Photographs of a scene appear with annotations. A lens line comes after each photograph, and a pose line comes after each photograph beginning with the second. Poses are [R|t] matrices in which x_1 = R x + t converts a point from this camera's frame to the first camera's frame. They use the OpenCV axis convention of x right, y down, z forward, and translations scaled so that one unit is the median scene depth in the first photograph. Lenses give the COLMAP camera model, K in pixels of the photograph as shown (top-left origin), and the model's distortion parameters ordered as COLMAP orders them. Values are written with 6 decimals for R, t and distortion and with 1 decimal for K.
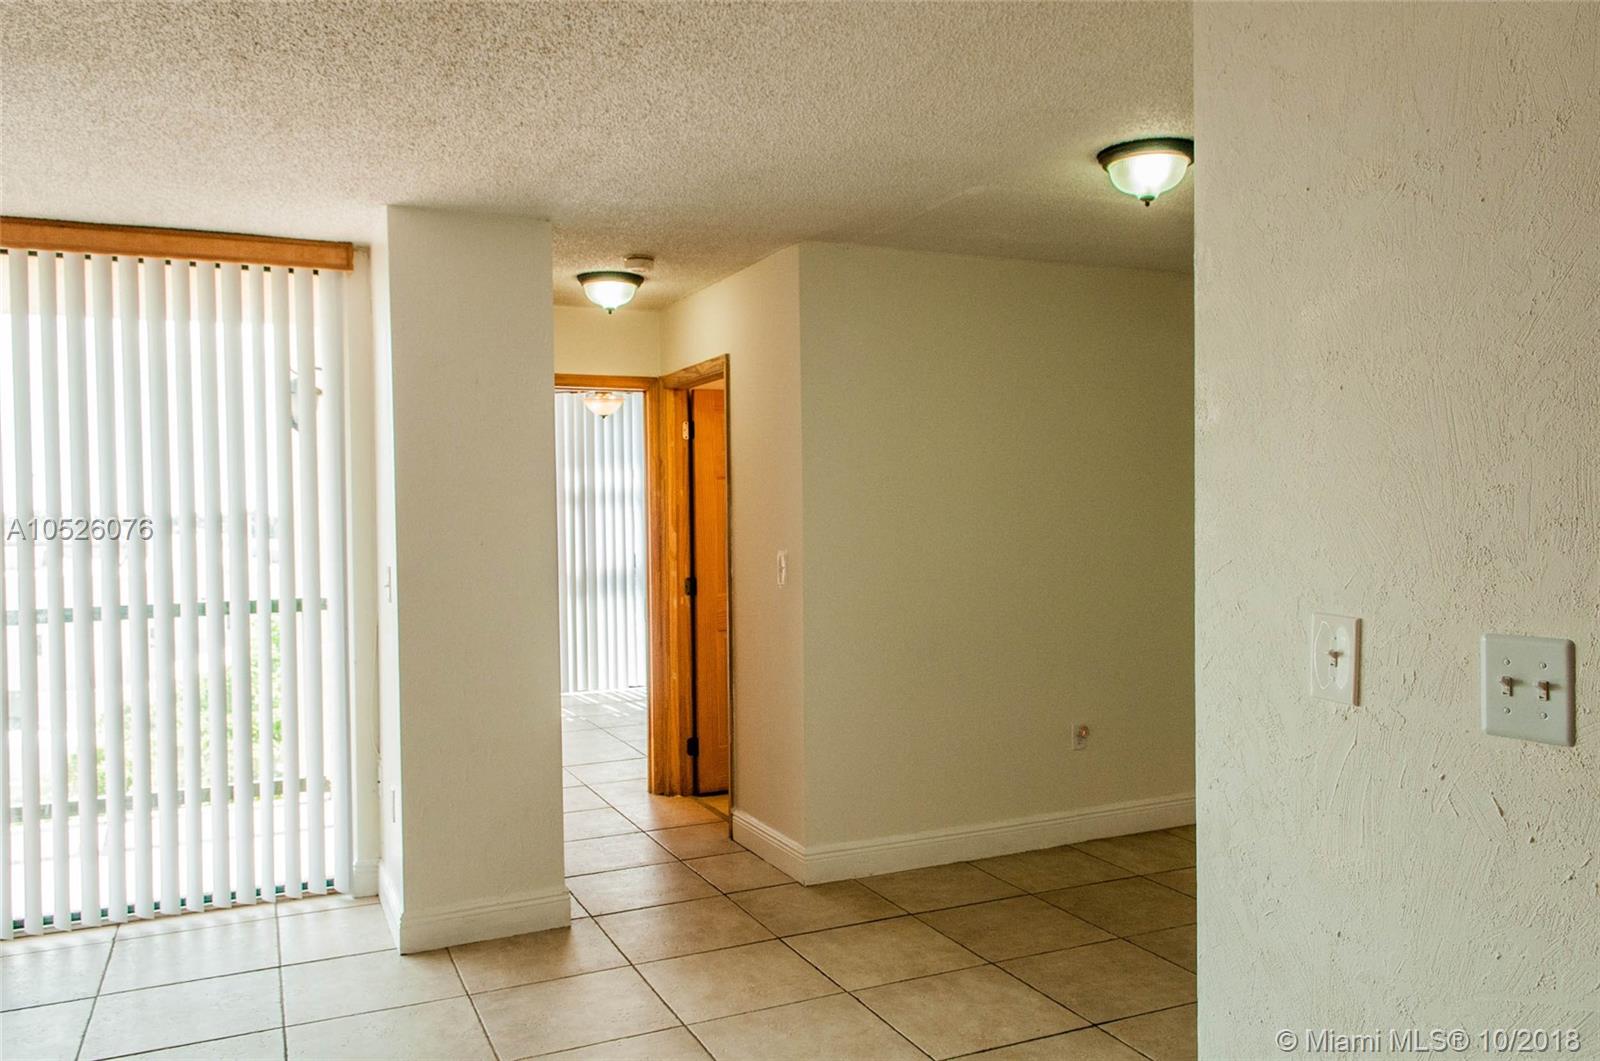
lens RADIAL K [[1200.6, 0, 800.0], [0, 1200.6, 530.5], [0, 0, 1]] dist [0.003135, -0.001803]
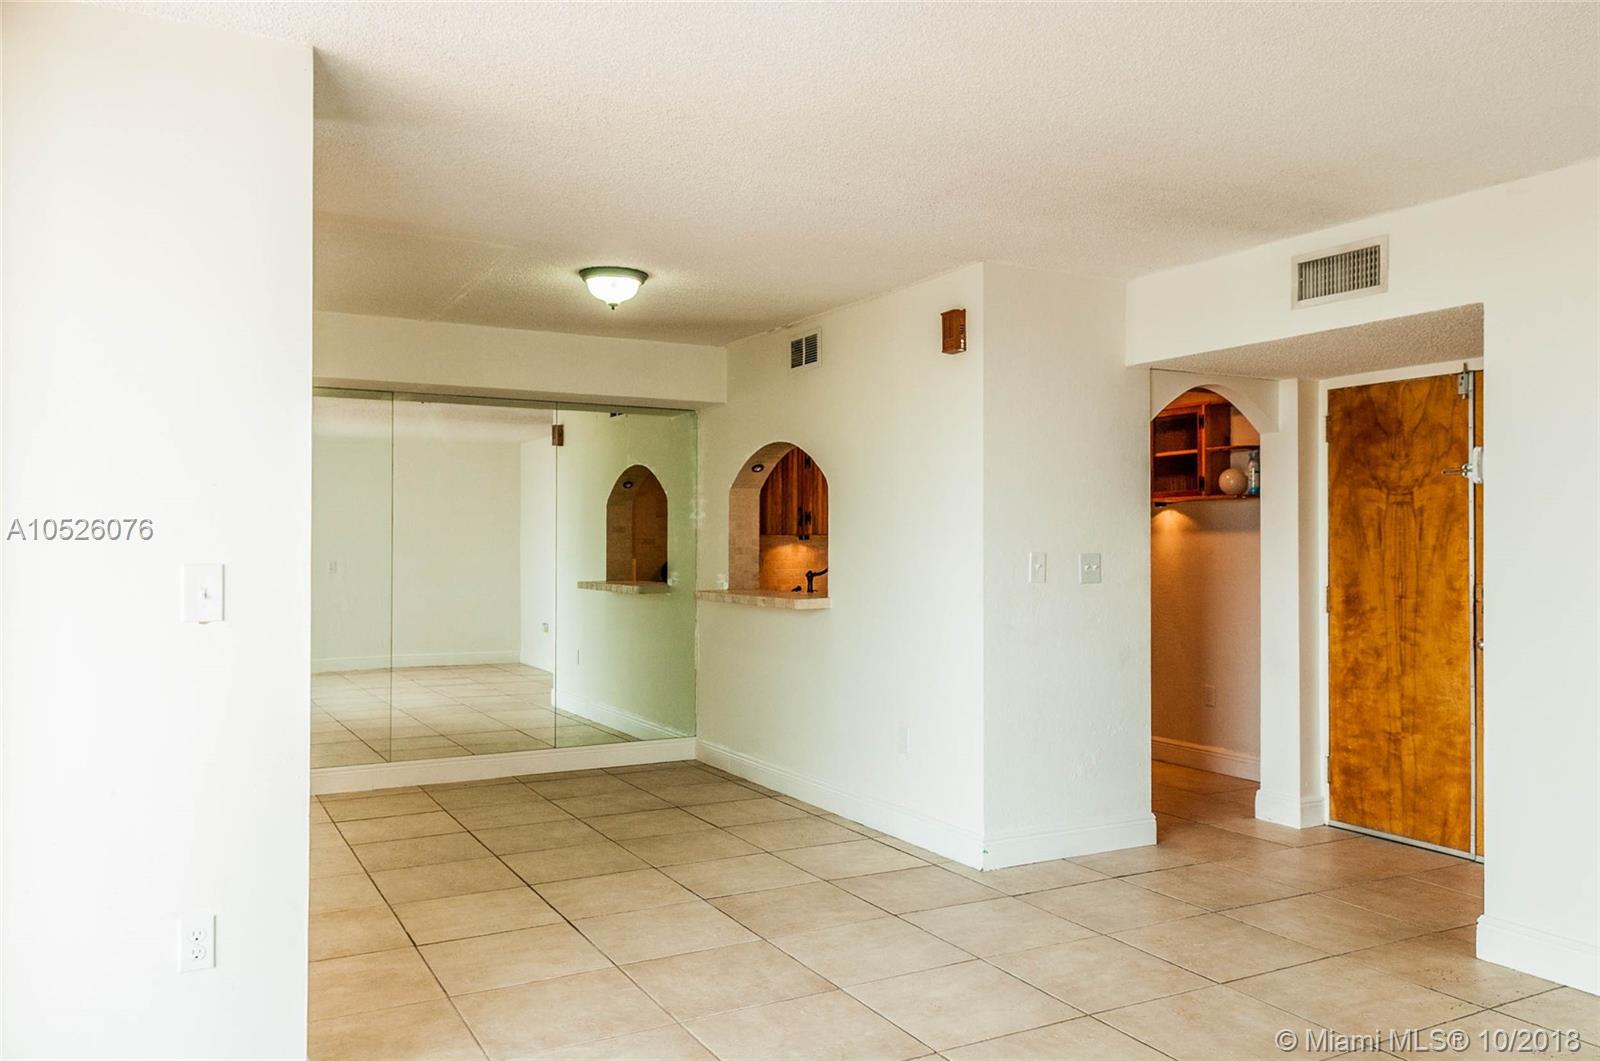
lens RADIAL K [[1215.1, 0, 831.7], [0, 1215.1, 534.6], [0, 0, 1]] dist [0.032868, -0.046397]
pose [[-0.072199, 0.018740, 0.997214, -1.165402], [0.018443, 0.999678, -0.017451, 0.031594], [-0.997220, 0.017132, -0.072521, 0.815973]]
